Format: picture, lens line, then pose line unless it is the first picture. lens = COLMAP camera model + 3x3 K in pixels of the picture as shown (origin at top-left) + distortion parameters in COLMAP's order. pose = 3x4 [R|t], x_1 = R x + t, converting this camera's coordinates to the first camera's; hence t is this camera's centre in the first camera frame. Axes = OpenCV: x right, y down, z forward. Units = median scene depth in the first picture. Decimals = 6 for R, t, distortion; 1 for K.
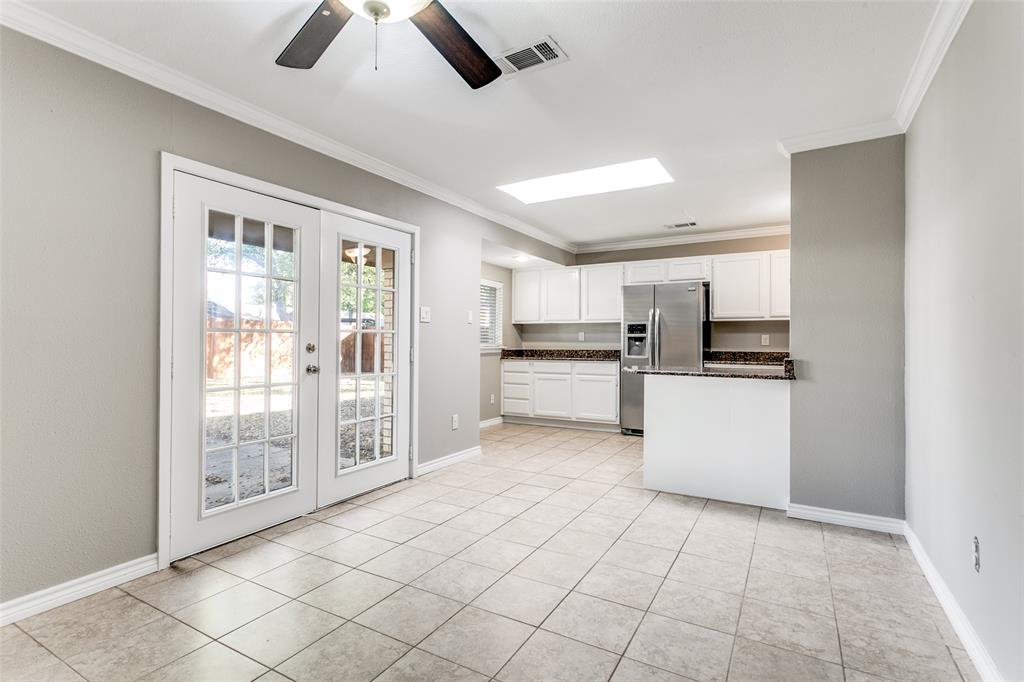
lens RADIAL K [[490.5, 0, 514.3], [0, 490.5, 335.4], [0, 0, 1]] dist [0.005038, 0.001541]
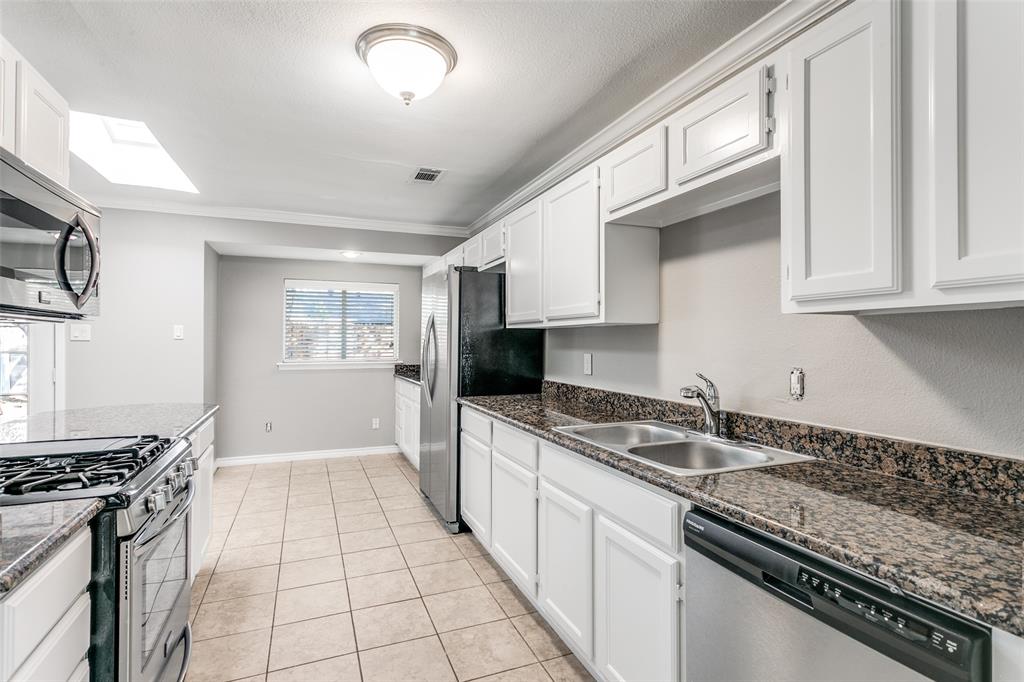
lens RADIAL K [[490.5, 0, 511.0], [0, 490.5, 338.8], [0, 0, 1]] dist [0.005038, 0.001541]
pose [[0.782599, -0.004264, -0.622511, 0.785813], [0.008888, 0.999951, 0.004325, -0.020343], [0.622462, -0.008918, 0.782599, 0.558591]]
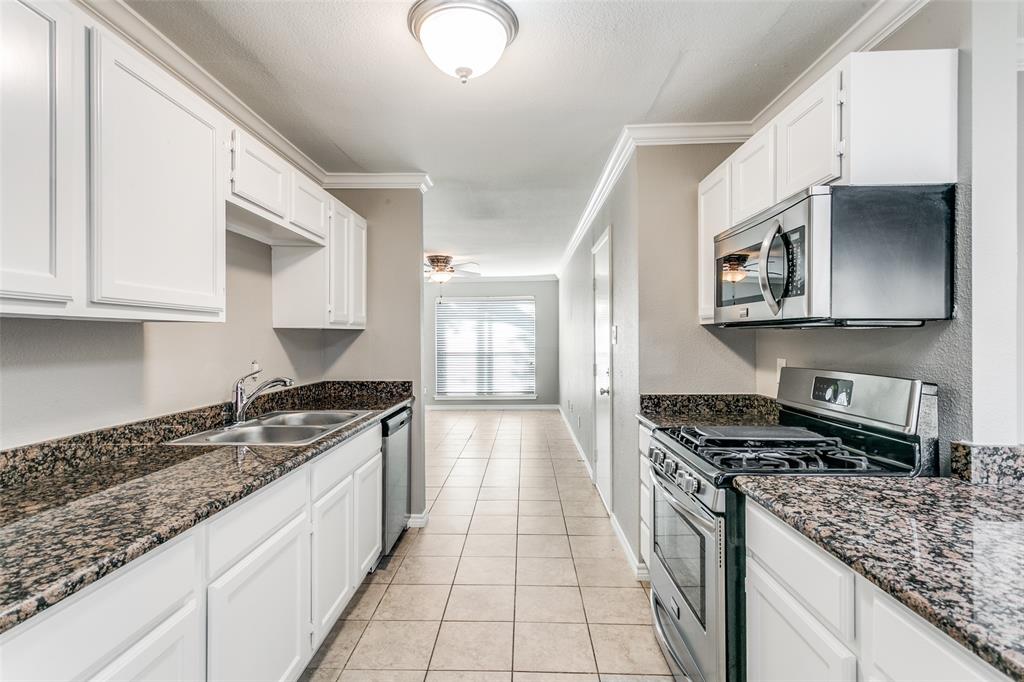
lens RADIAL K [[490.5, 0, 509.7], [0, 490.5, 336.8], [0, 0, 1]] dist [0.005038, 0.001541]
pose [[-0.460564, -0.004351, 0.887616, 0.217643], [-0.012597, 0.999919, -0.001635, -0.023392], [-0.887537, -0.011935, -0.460582, 0.903727]]
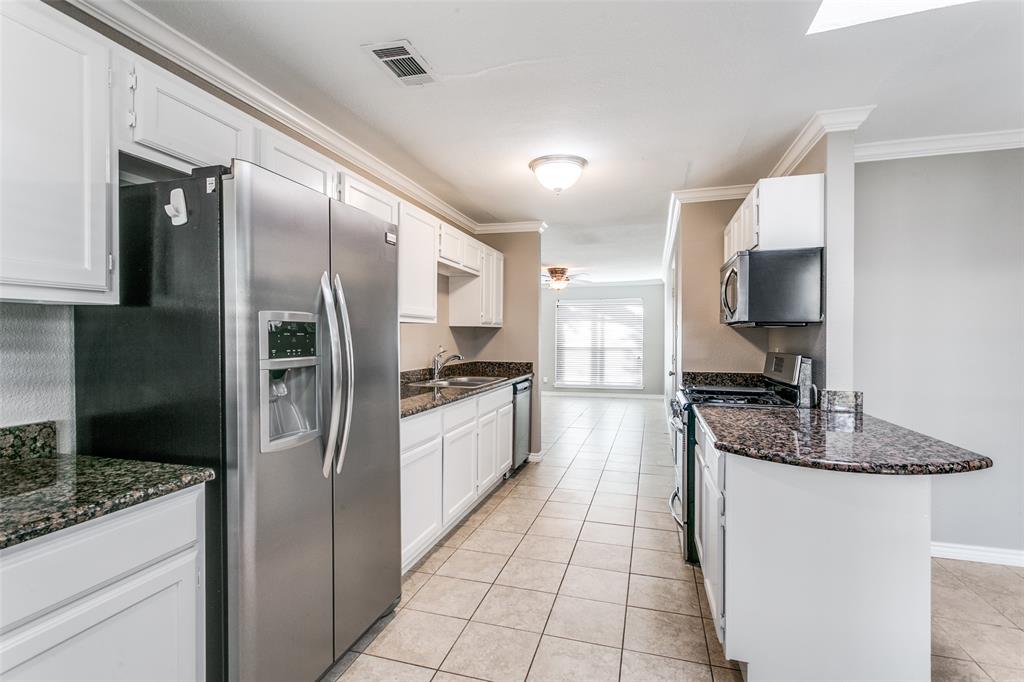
lens RADIAL K [[490.5, 0, 515.2], [0, 490.5, 337.3], [0, 0, 1]] dist [0.005038, 0.001541]
pose [[-0.232723, -0.010718, 0.972484, -0.048455], [-0.019174, 0.999795, 0.006430, -0.019027], [-0.972354, -0.017150, -0.232881, 0.969773]]
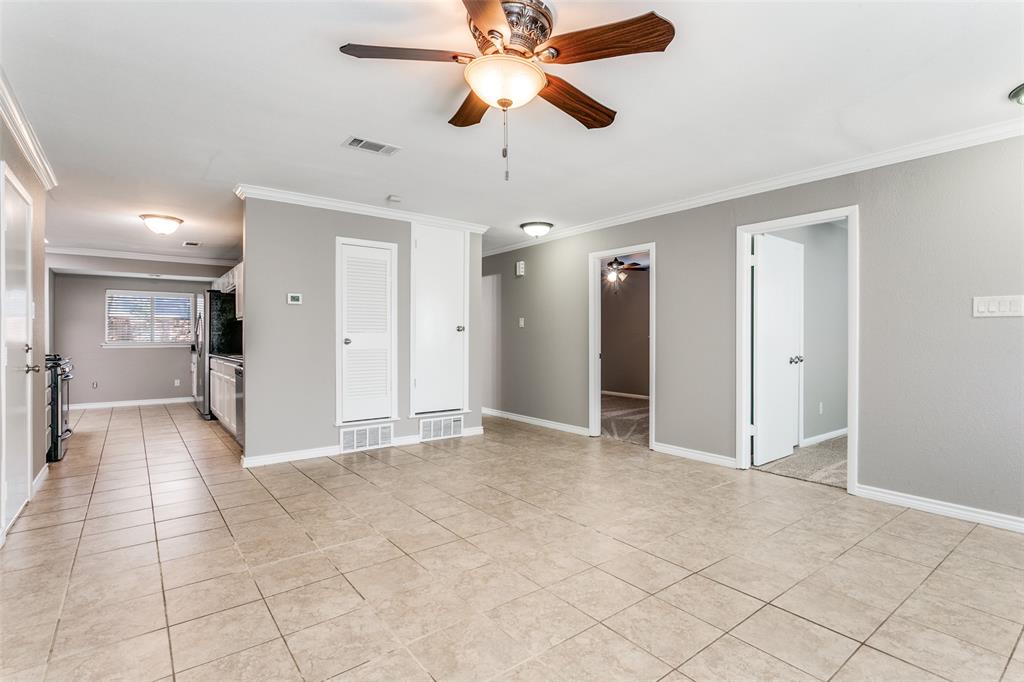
lens RADIAL K [[490.5, 0, 512.5], [0, 490.5, 336.3], [0, 0, 1]] dist [0.005038, 0.001541]
pose [[0.920347, -0.009424, -0.390988, 1.538037], [0.013560, 0.999877, 0.007818, 0.010097], [0.390867, -0.012497, 0.920362, 0.152678]]
